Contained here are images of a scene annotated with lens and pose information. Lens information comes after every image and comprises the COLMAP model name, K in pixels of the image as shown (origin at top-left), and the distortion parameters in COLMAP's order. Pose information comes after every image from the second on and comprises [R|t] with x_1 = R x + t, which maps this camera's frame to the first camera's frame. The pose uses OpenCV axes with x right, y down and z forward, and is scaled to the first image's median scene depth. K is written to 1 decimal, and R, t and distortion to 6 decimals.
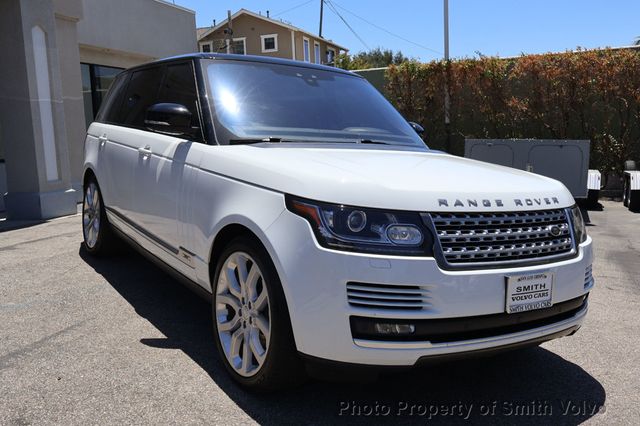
lens RADIAL K [[661.3, 0, 320.7], [0, 661.3, 209.5], [0, 0, 1]] dist [-0.080639, 0.000000]
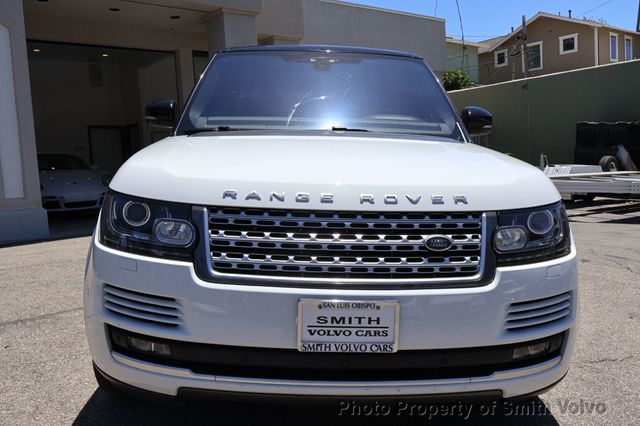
lens RADIAL K [[574.3, 0, 322.2], [0, 574.3, 214.5], [0, 0, 1]] dist [0.071337, -0.013706]
pose [[0.850338, 0.042014, -0.524557, 0.590032], [-0.037302, 0.999113, 0.019554, -0.004259], [0.524913, 0.002940, 0.851151, 0.443714]]
